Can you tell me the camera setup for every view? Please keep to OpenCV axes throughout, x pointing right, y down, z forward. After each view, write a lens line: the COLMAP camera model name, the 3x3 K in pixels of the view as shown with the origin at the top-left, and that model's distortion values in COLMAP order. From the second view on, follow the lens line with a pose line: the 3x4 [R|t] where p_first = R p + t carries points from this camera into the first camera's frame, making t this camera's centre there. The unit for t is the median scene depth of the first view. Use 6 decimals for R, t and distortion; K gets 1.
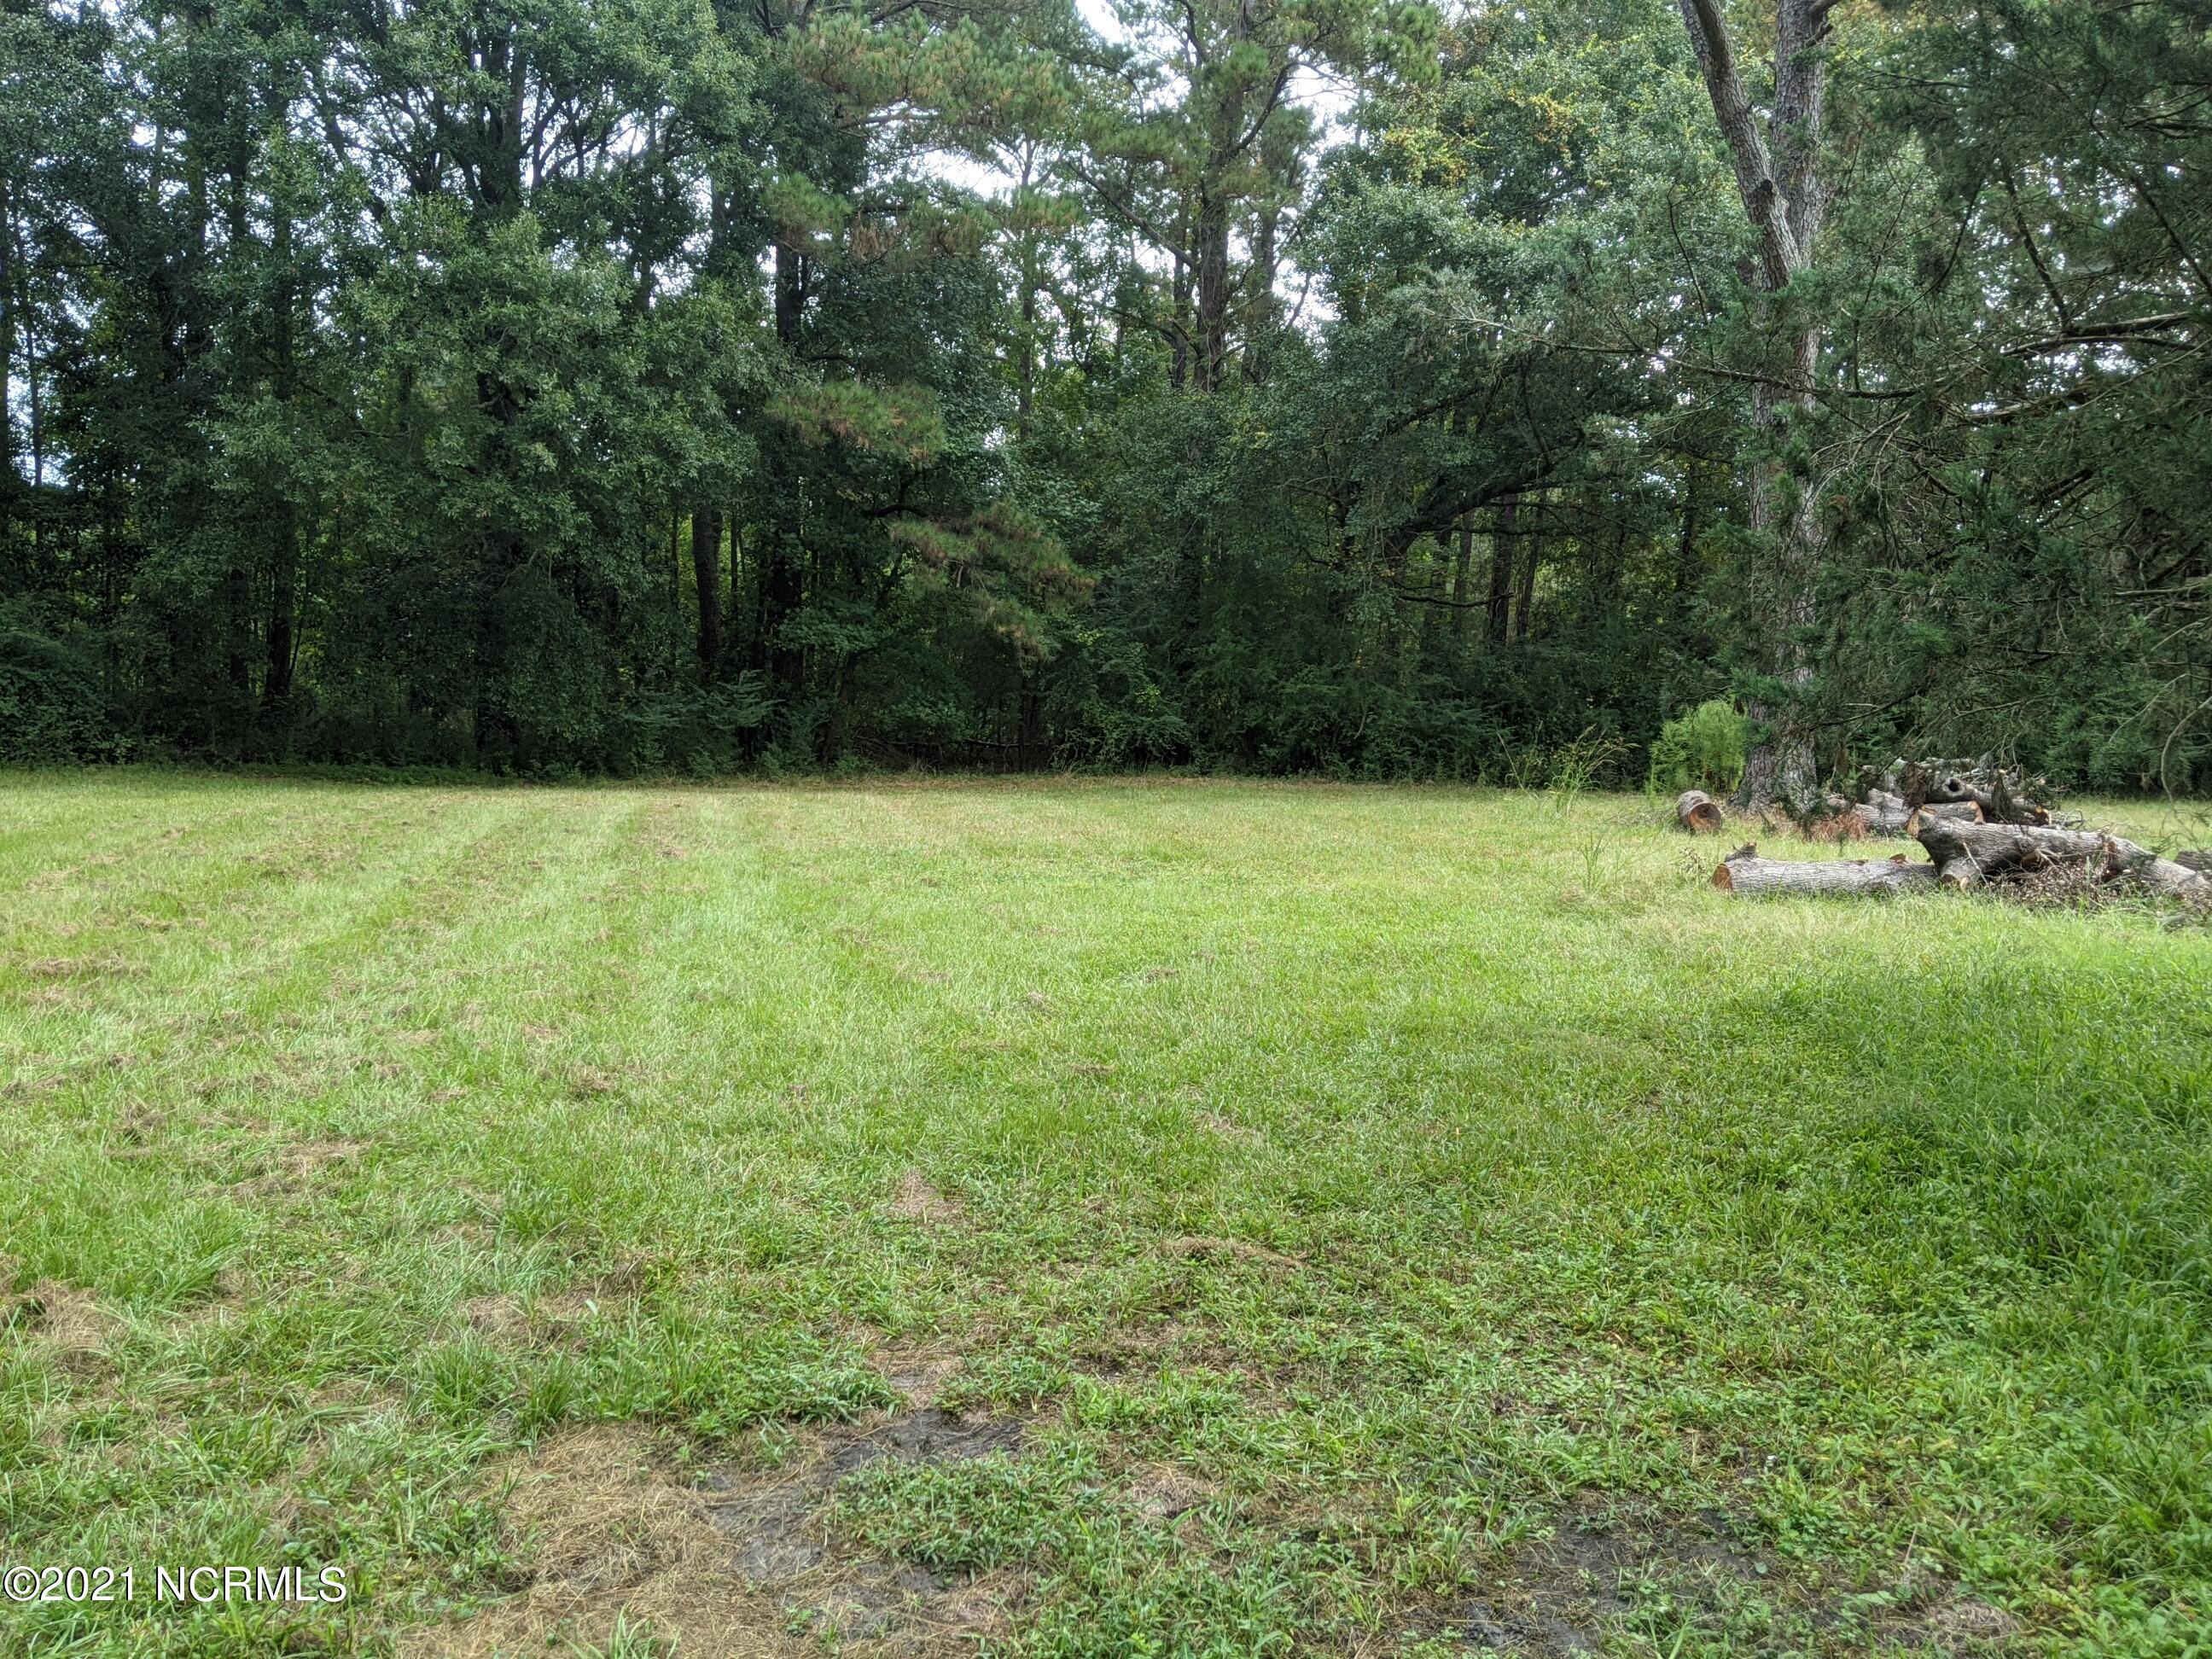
lens RADIAL K [[1846.8, 0, 1105.5], [0, 1846.8, 829.0], [0, 0, 1]] dist [0.010485, -0.017830]
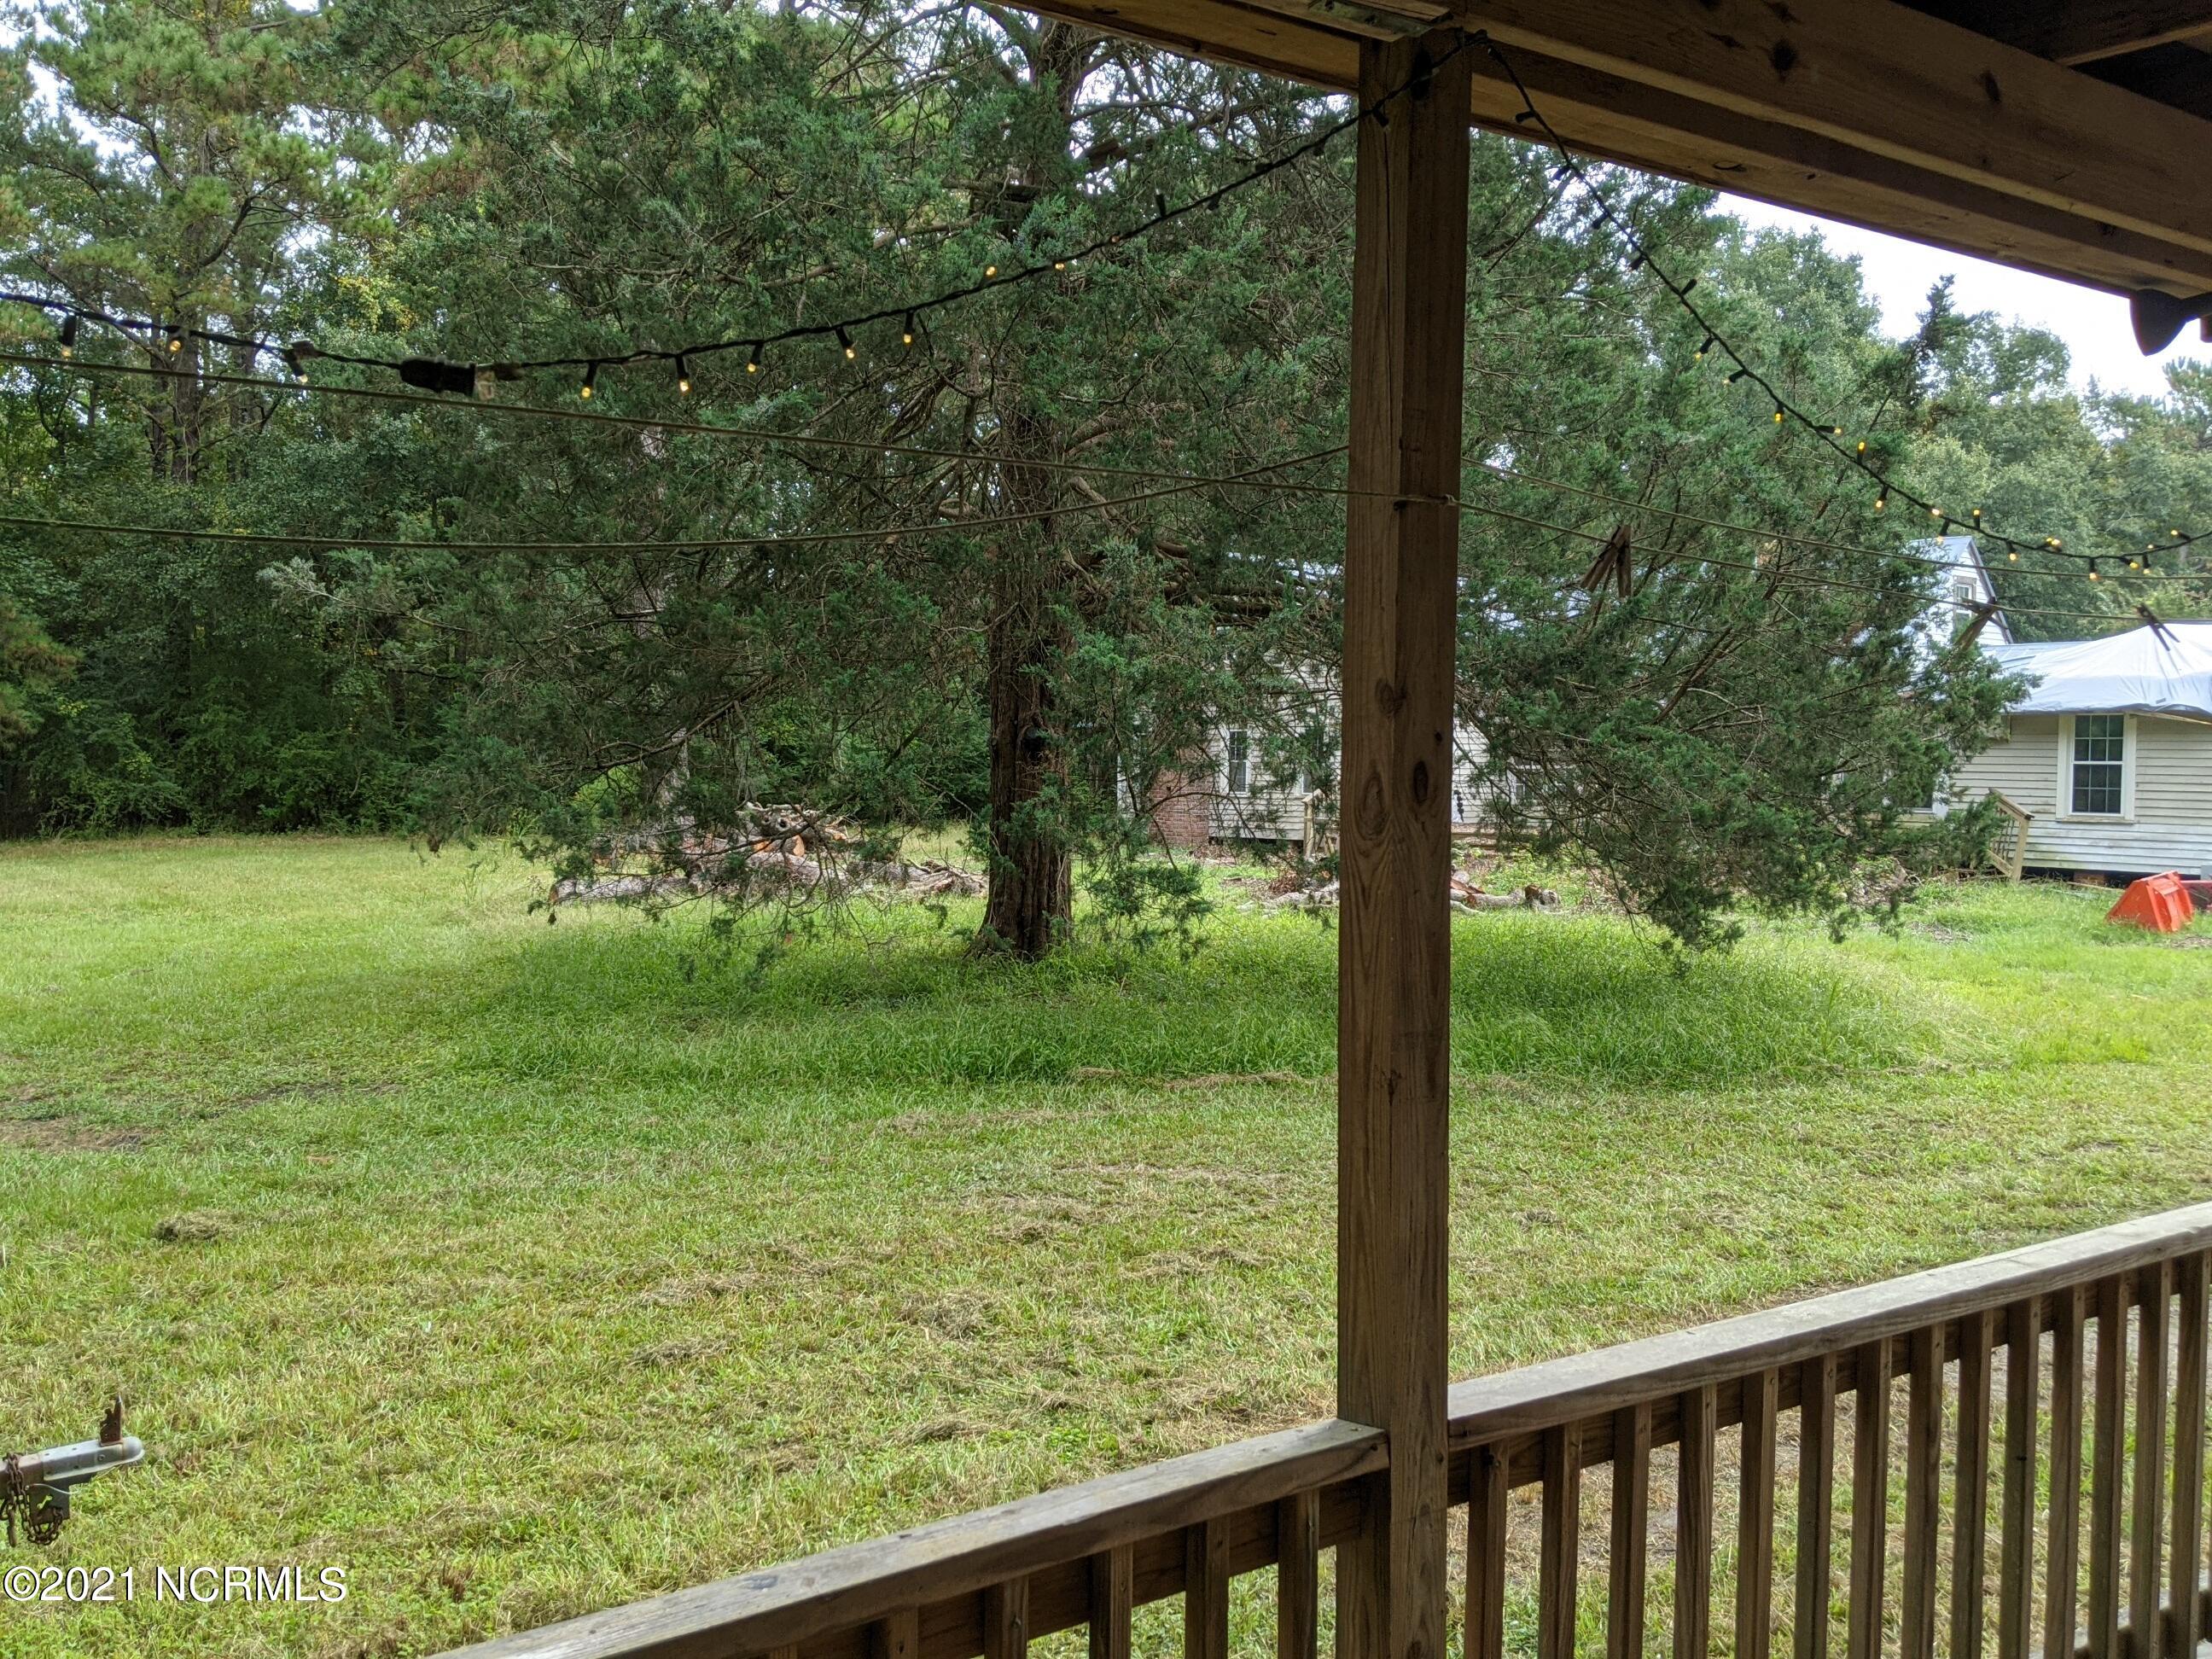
lens RADIAL K [[1846.8, 0, 1098.7], [0, 1846.8, 842.4], [0, 0, 1]] dist [0.010485, -0.017830]
pose [[0.878925, -0.044161, 0.474912, 0.000860], [0.050912, 0.998702, -0.001355, 0.002966], [-0.474236, 0.025370, 0.880032, -0.200218]]
